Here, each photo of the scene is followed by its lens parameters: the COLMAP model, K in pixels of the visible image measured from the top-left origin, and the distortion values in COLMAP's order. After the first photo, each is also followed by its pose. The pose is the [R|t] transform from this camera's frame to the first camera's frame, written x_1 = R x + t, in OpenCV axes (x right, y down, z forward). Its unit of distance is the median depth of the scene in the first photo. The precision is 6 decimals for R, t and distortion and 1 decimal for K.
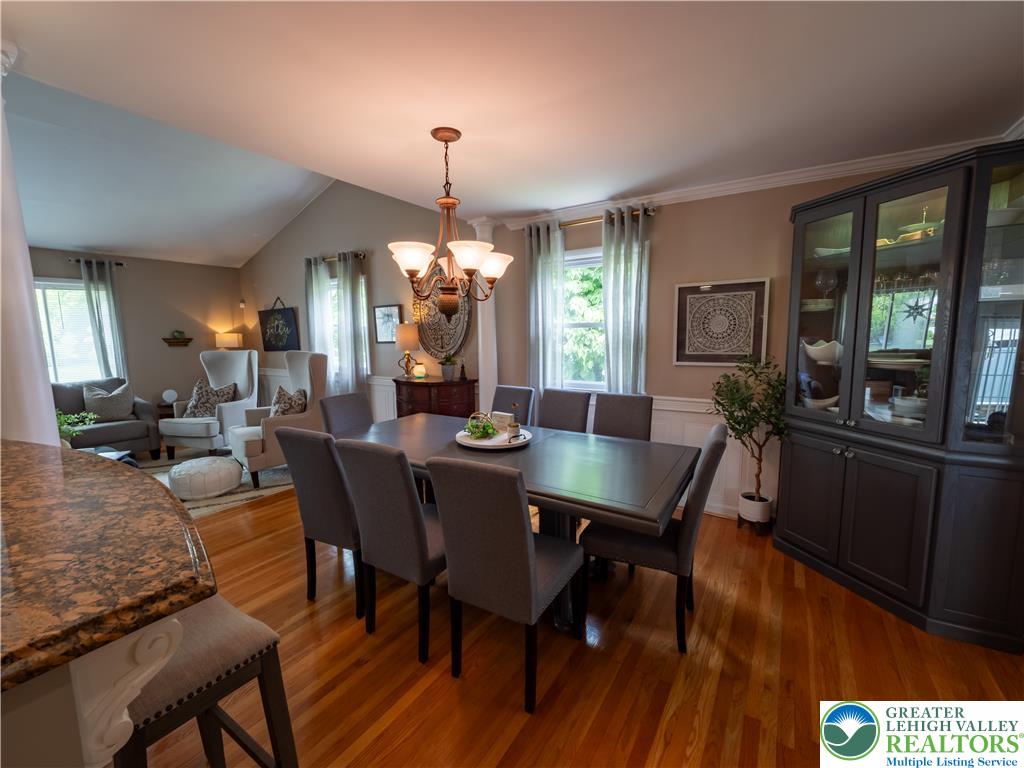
lens RADIAL K [[433.2, 0, 495.8], [0, 433.2, 387.0], [0, 0, 1]] dist [0.002329, -0.004279]
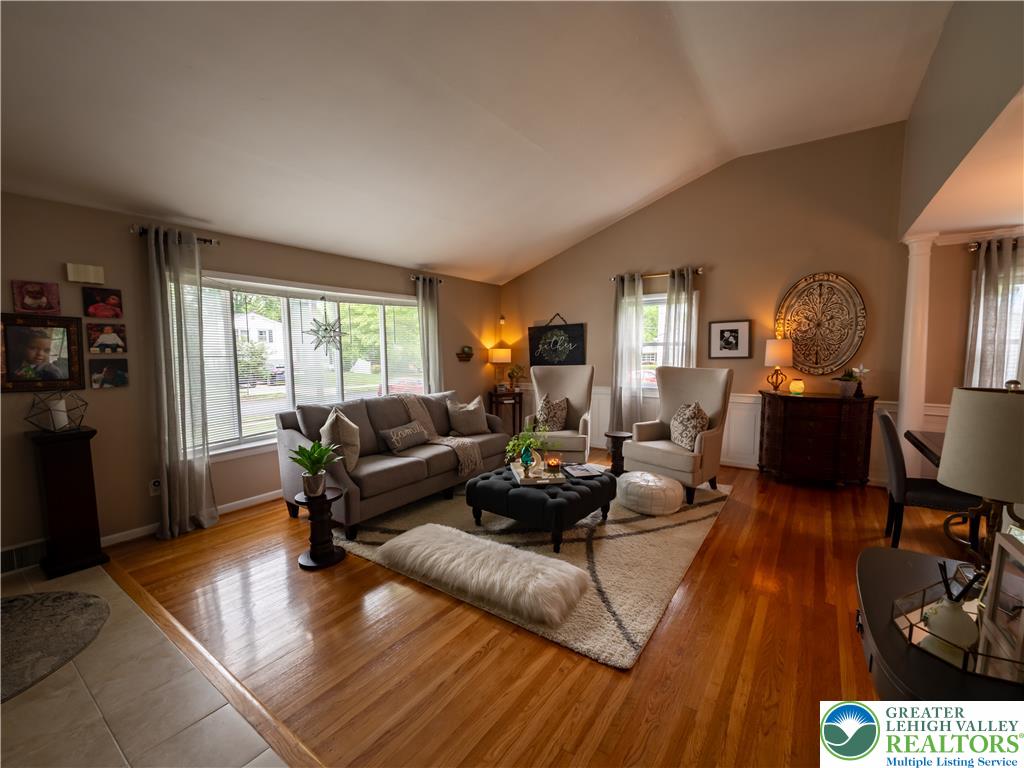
lens RADIAL K [[433.2, 0, 504.7], [0, 433.2, 387.7], [0, 0, 1]] dist [0.002329, -0.004279]
pose [[0.999198, 0.005967, -0.039597, -0.791872], [-0.007448, 0.999274, -0.037365, 0.007382], [0.039345, 0.037630, 0.998517, -0.012392]]
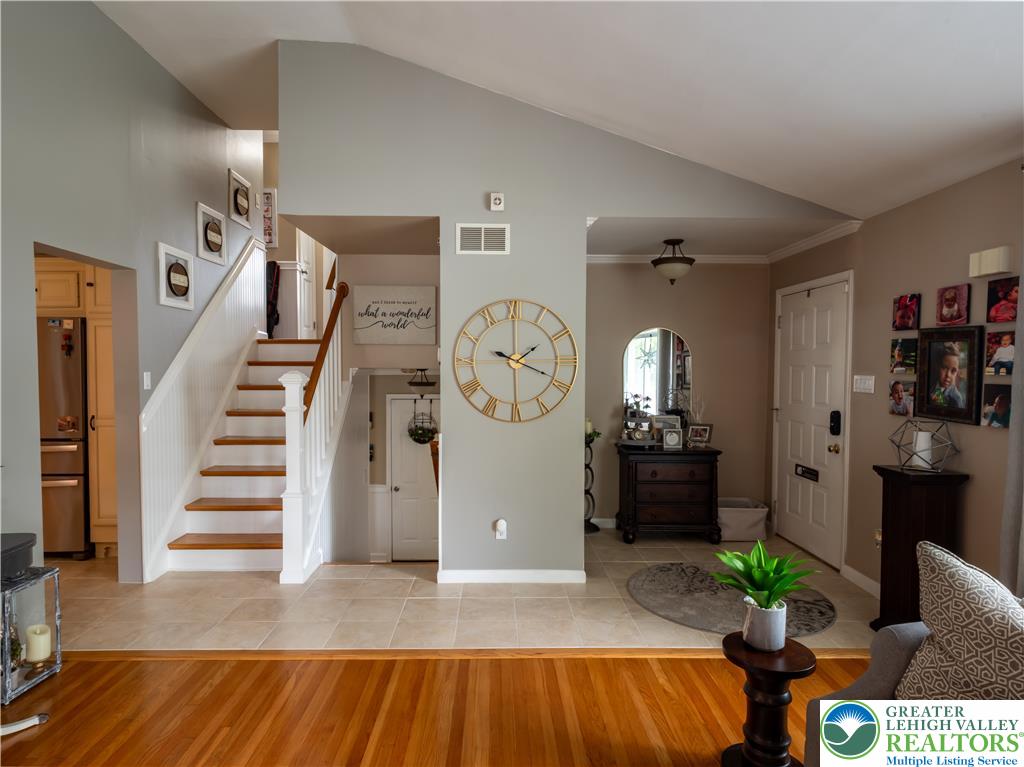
lens RADIAL K [[578.7, 0, 501.2], [0, 578.7, 385.3], [0, 0, 1]] dist [-0.002570, 0.002232]
pose [[-0.827536, 0.022895, -0.560946, -0.679990], [-0.067146, 0.987960, 0.139380, -0.103193], [0.557383, 0.153007, -0.816035, 0.817699]]
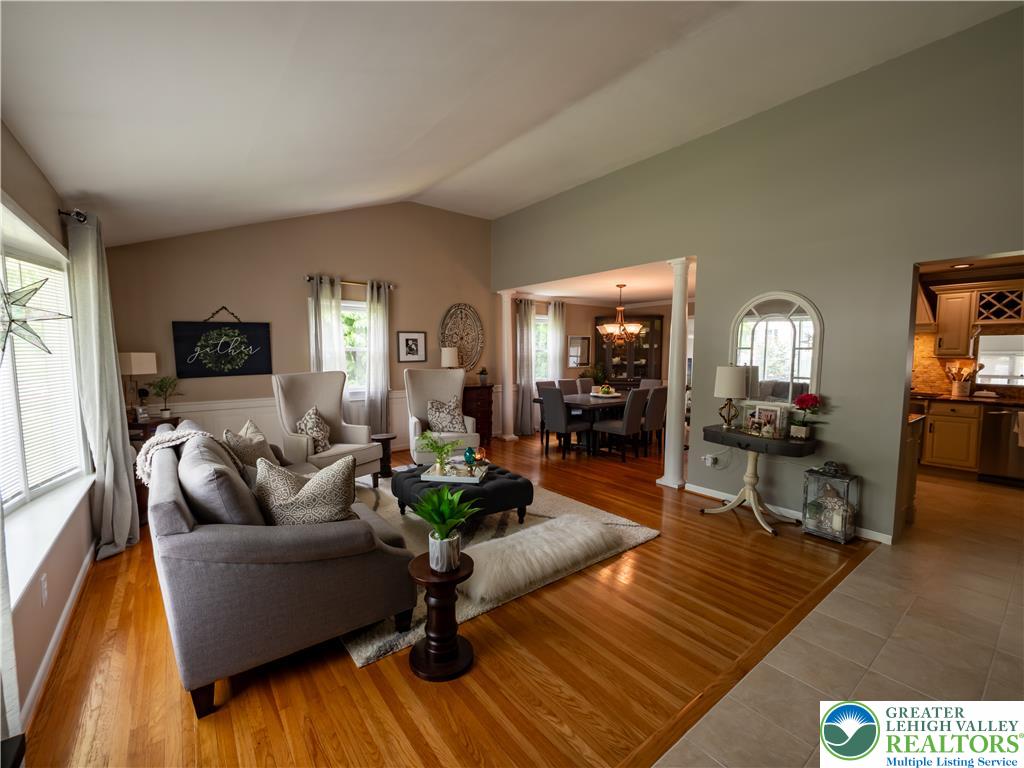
lens RADIAL K [[433.2, 0, 495.8], [0, 433.2, 390.0], [0, 0, 1]] dist [0.002329, -0.004279]
pose [[0.337077, -0.072179, 0.938706, -1.460079], [0.113455, 0.992905, 0.035607, -0.042525], [-0.934616, 0.094498, 0.342874, 0.396095]]
